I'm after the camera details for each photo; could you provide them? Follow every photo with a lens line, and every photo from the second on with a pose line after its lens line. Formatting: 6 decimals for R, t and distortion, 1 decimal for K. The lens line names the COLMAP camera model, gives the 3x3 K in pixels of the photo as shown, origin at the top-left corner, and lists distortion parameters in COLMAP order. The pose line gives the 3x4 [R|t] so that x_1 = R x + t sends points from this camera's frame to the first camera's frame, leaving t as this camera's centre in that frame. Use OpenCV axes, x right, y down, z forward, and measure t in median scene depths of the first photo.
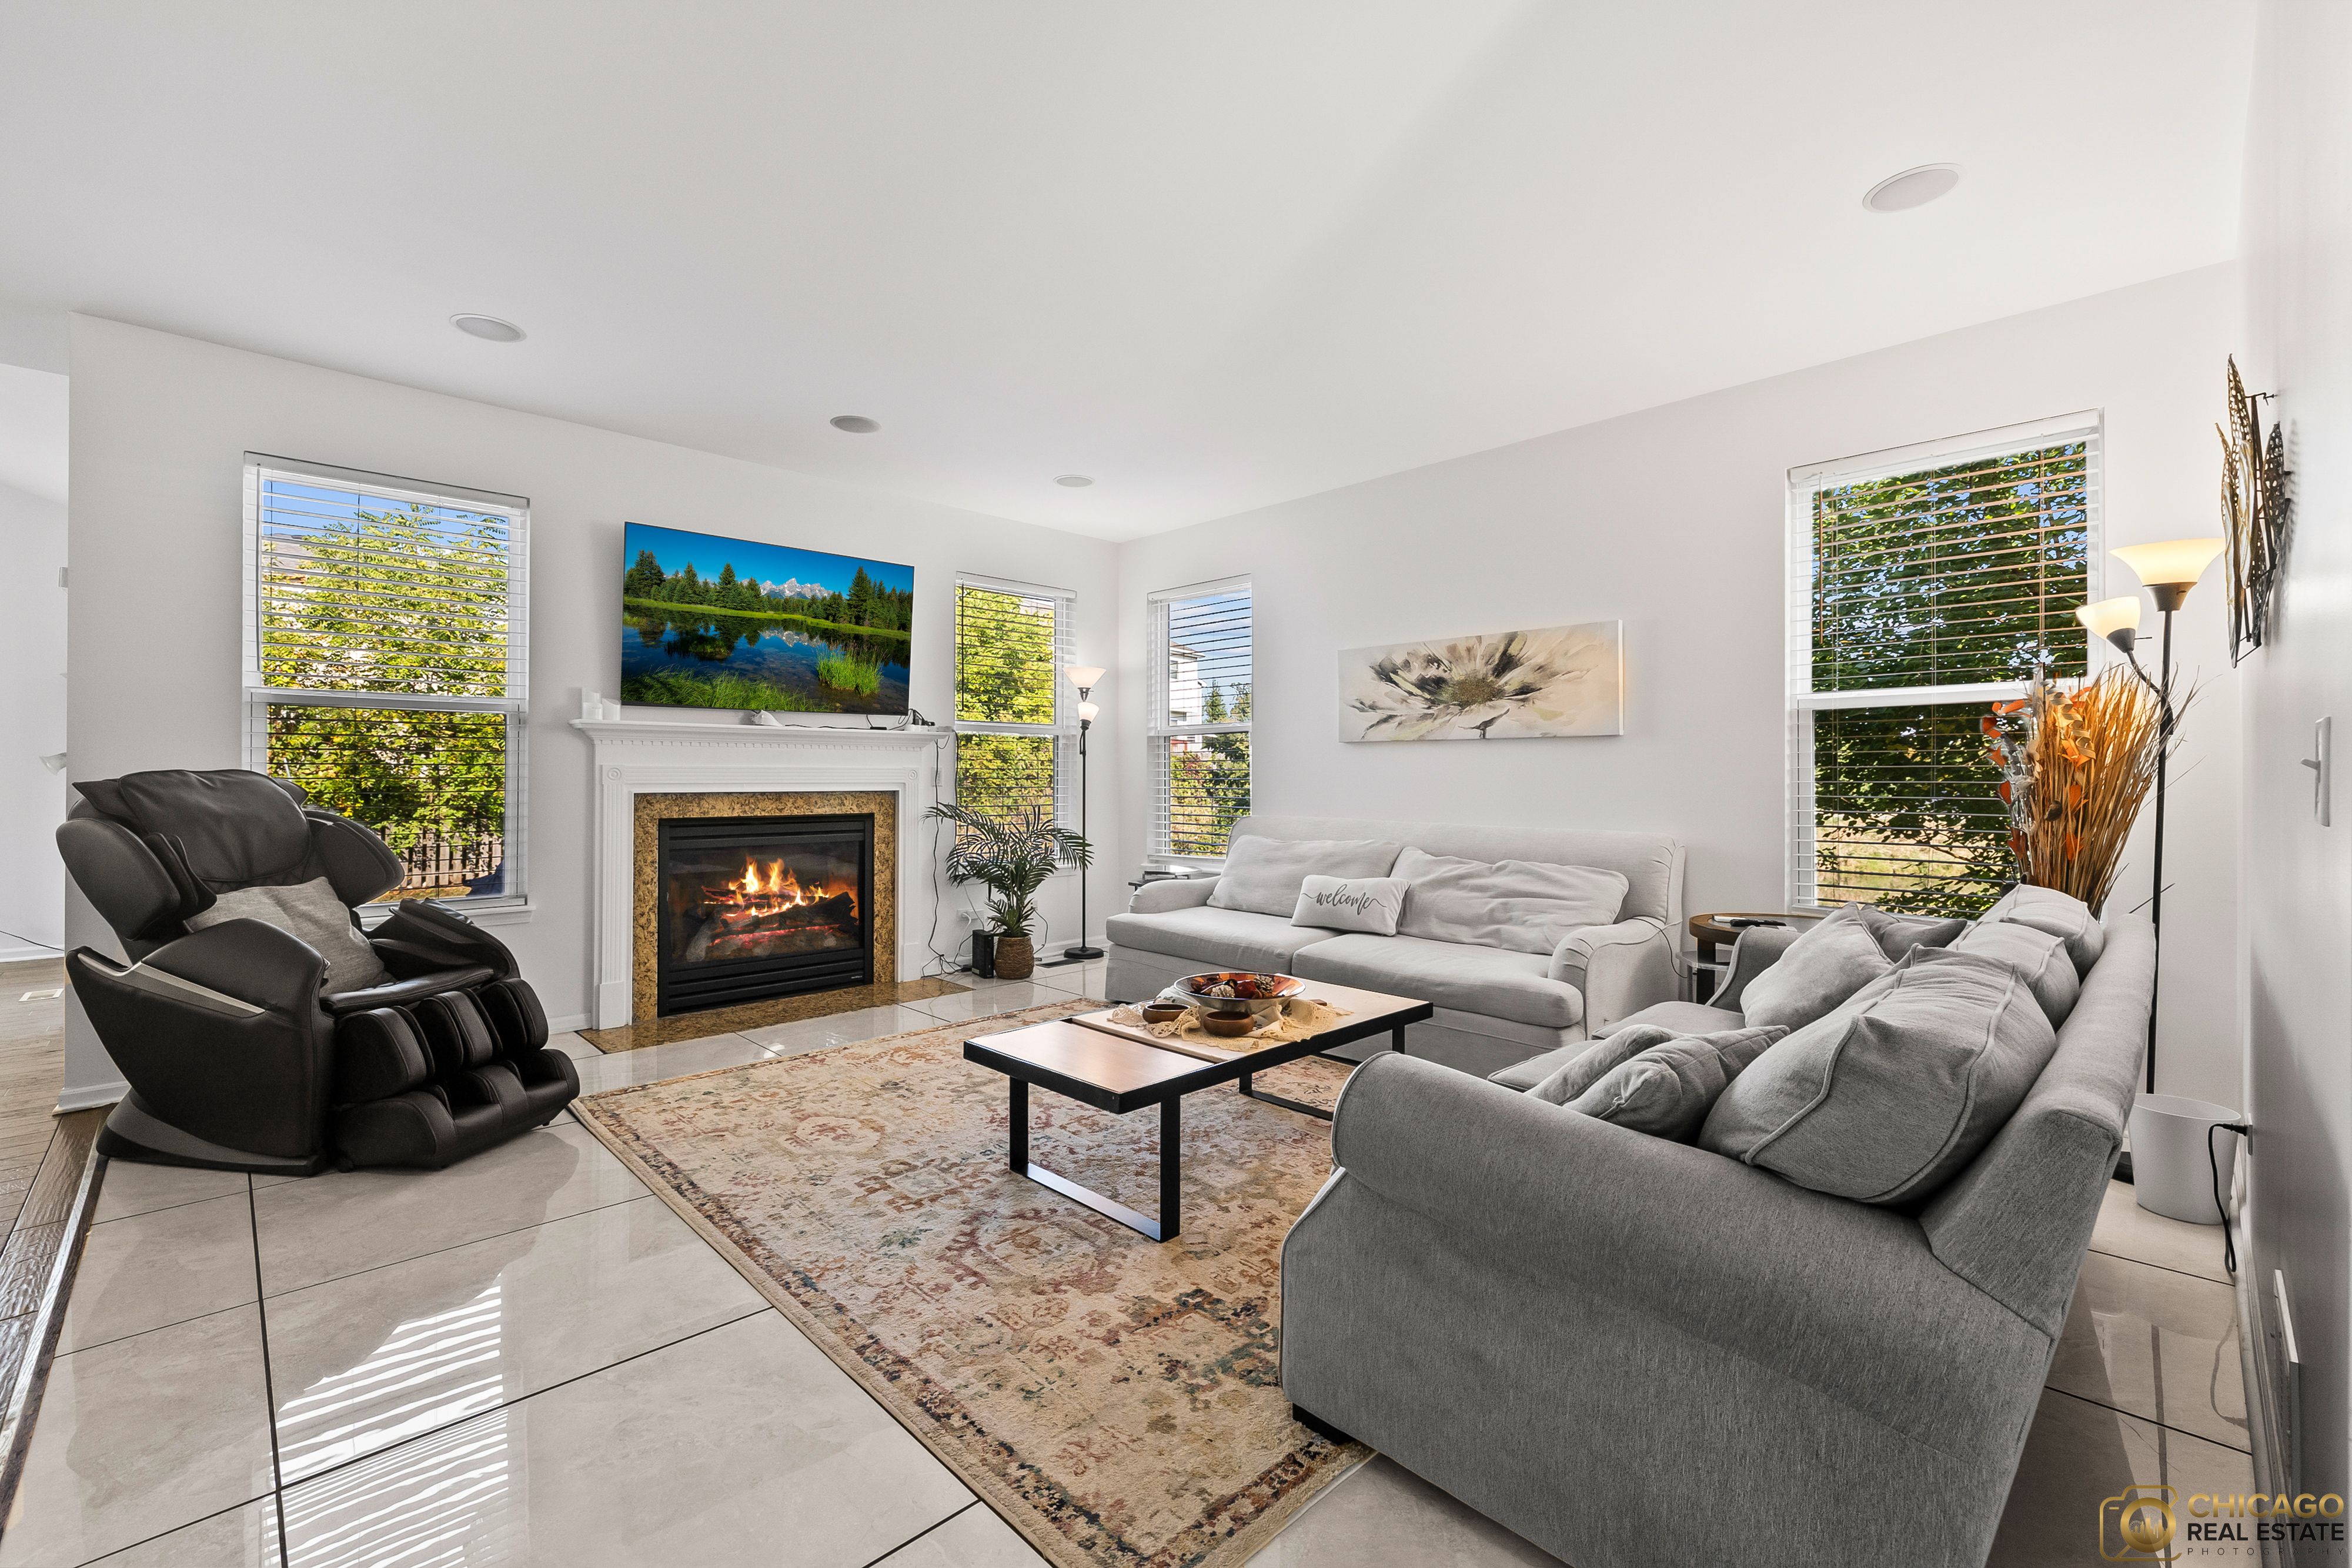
lens RADIAL K [[981.2, 0, 1176.0], [0, 981.2, 784.0], [0, 0, 1]] dist [0.000017, 0.000223]
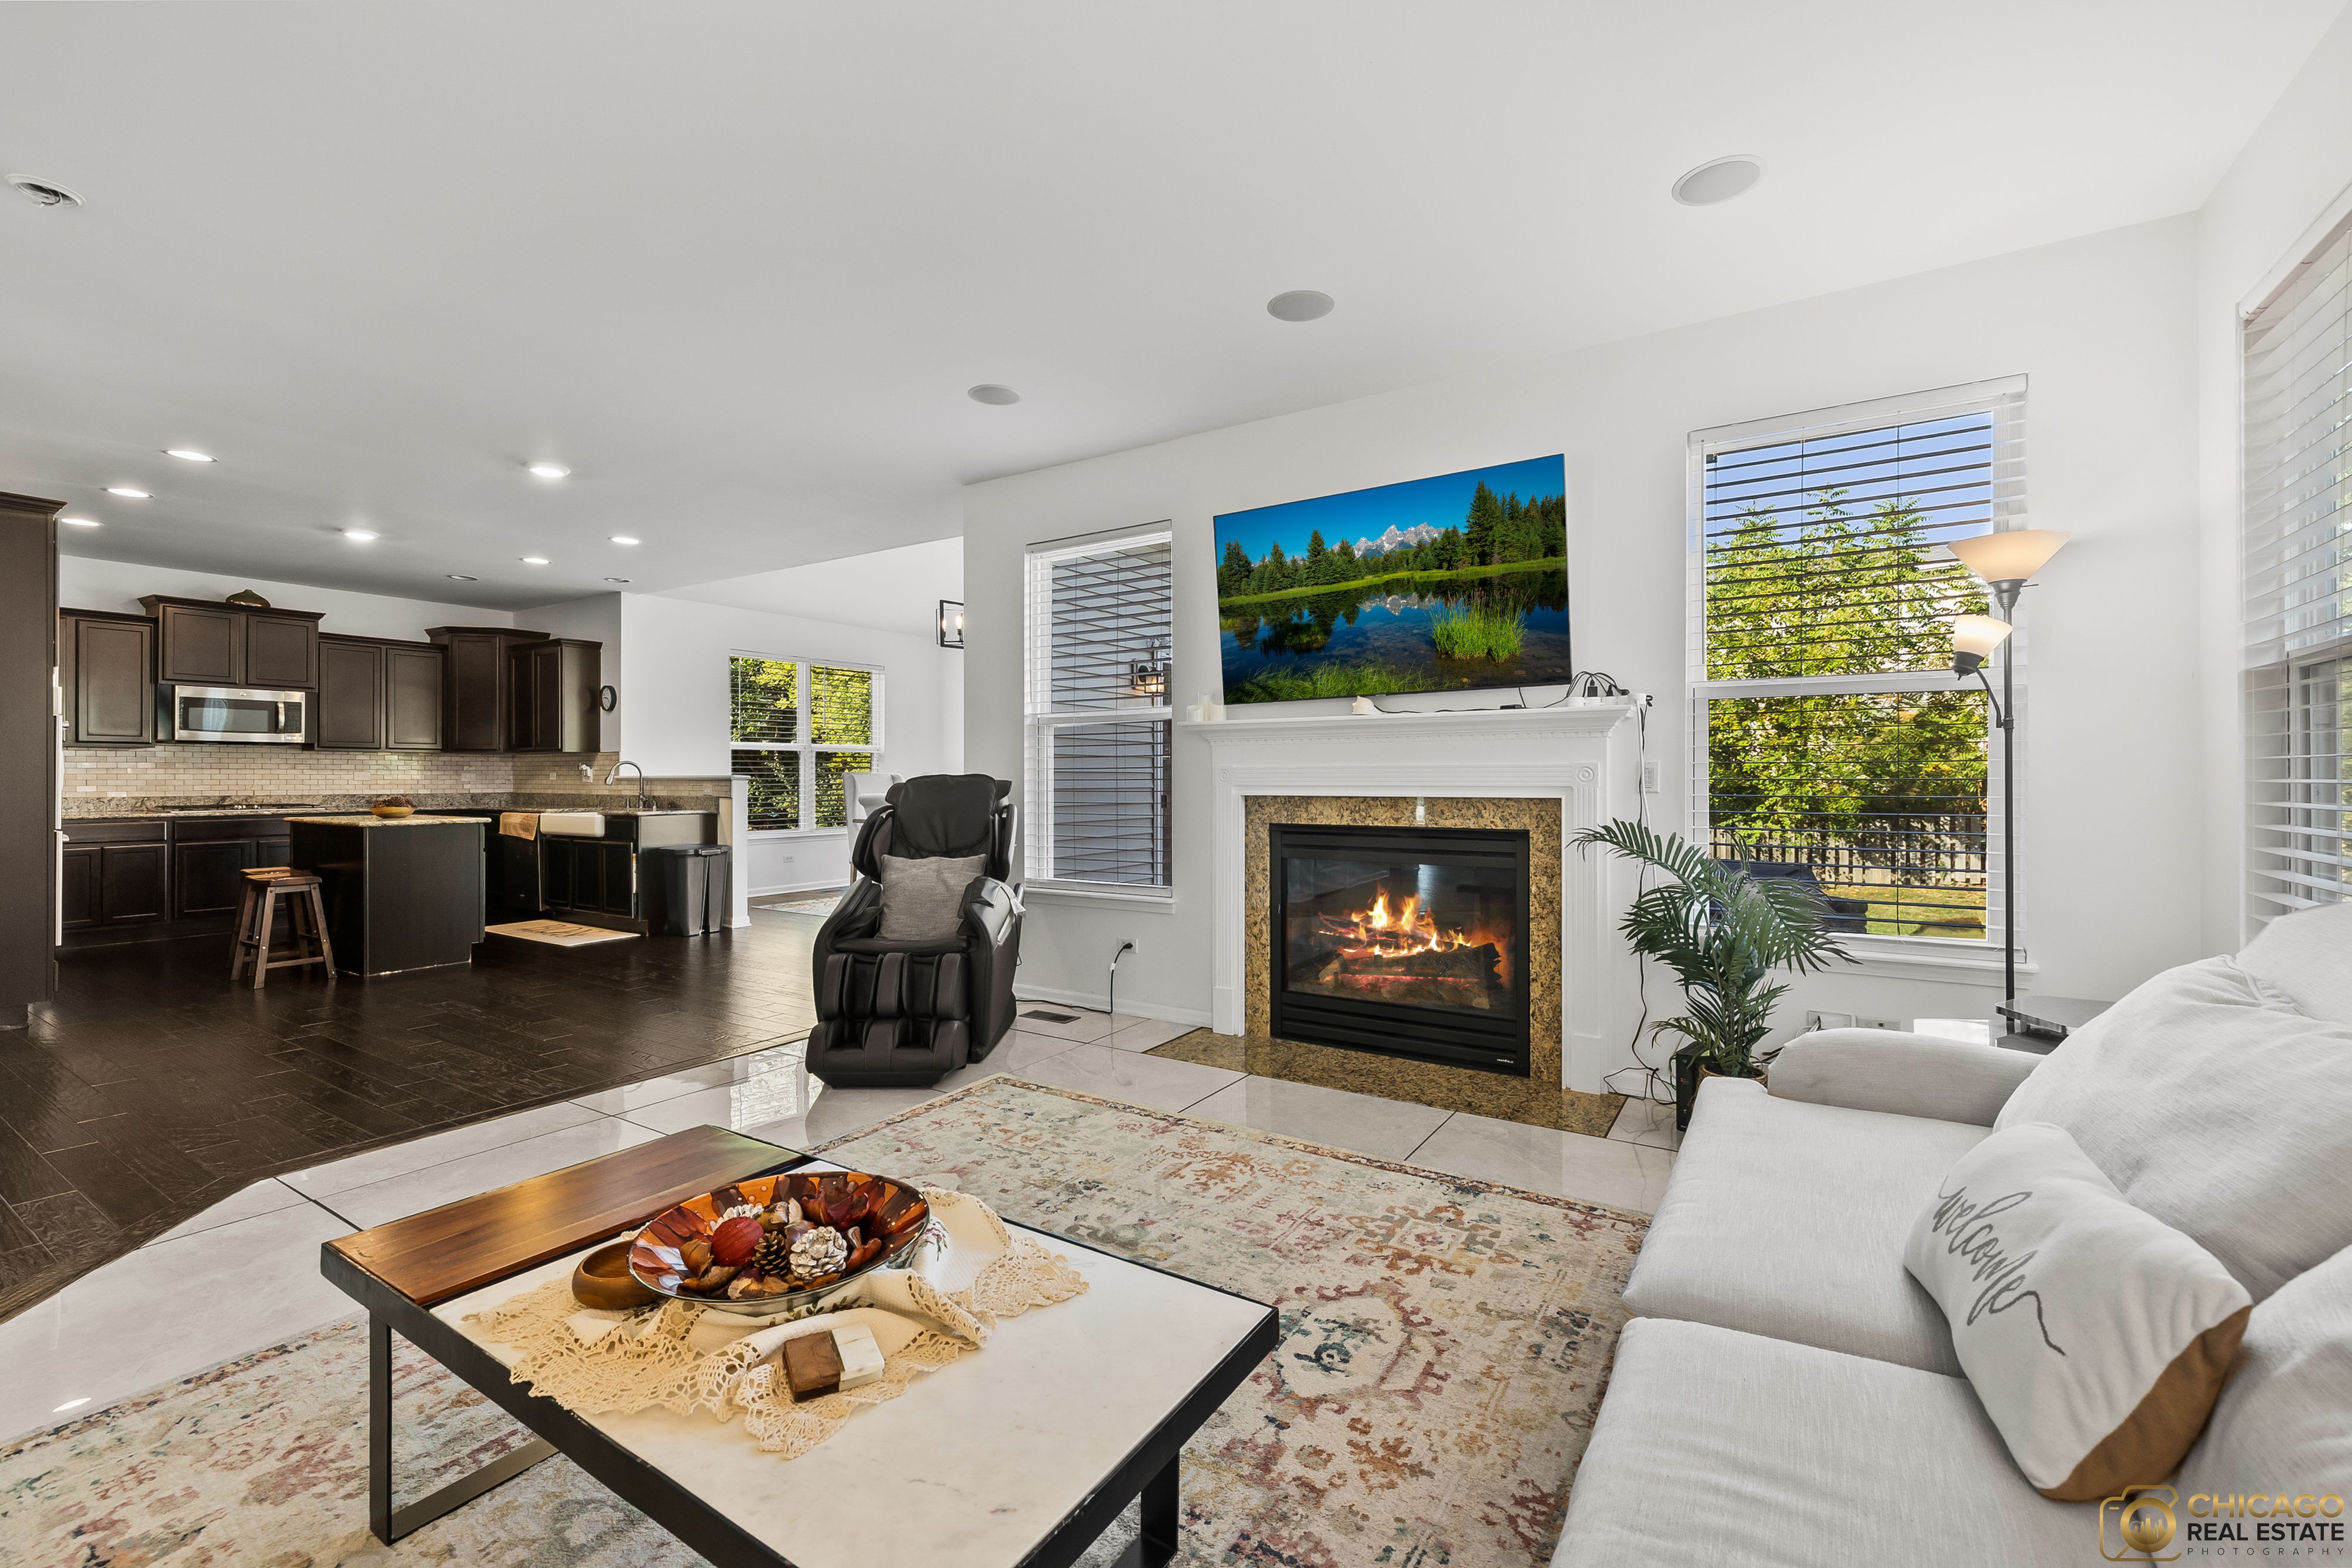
lens RADIAL K [[981.5, 0, 1168.5], [0, 981.5, 773.8], [0, 0, 1]] dist [0.000991, -0.000686]
pose [[0.210012, -0.009148, -0.977656, 0.359233], [-0.001499, 0.999952, -0.009679, -0.003369], [0.977698, 0.003498, 0.209988, 0.694831]]
